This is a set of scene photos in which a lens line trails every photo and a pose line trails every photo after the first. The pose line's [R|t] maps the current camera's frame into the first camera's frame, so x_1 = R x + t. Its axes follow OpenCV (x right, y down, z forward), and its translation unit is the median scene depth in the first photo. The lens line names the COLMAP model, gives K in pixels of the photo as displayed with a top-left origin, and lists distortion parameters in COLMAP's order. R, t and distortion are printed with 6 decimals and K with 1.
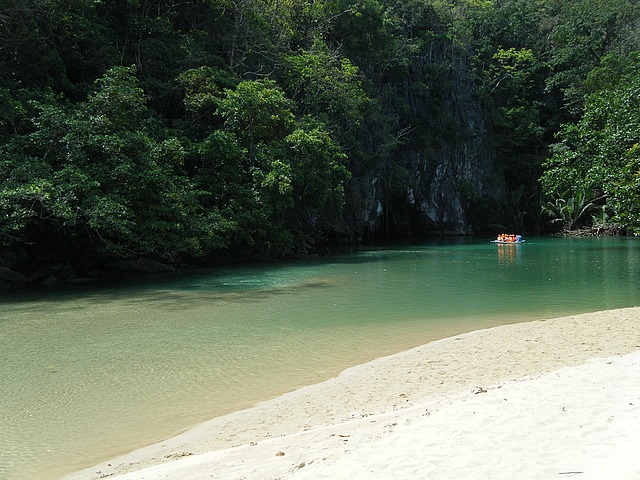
lens RADIAL K [[657.4, 0, 320.0], [0, 657.4, 240.0], [0, 0, 1]] dist [0.000947, -0.007397]
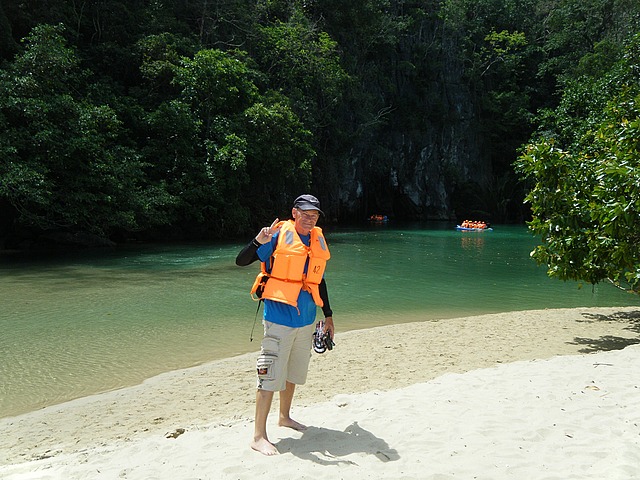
lens RADIAL K [[657.4, 0, 320.0], [0, 657.4, 240.0], [0, 0, 1]] dist [0.000947, -0.007397]
pose [[0.999176, 0.040029, 0.006695, 0.038799], [-0.040222, 0.998687, 0.031734, -0.001986], [-0.005416, -0.031977, 0.999474, 0.025839]]
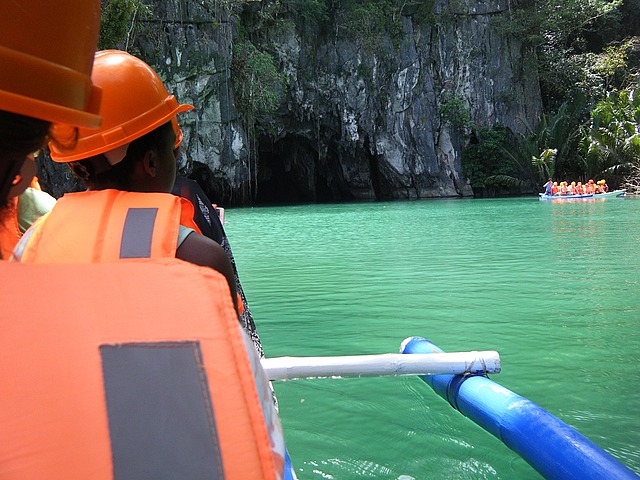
lens RADIAL K [[657.4, 0, 320.0], [0, 657.4, 240.0], [0, 0, 1]] dist [0.000947, -0.007397]
pose [[0.985458, 0.010479, -0.169597, 0.325994], [-0.001699, 0.998654, 0.051834, 0.000222], [0.169912, -0.050792, 0.984149, 0.693102]]
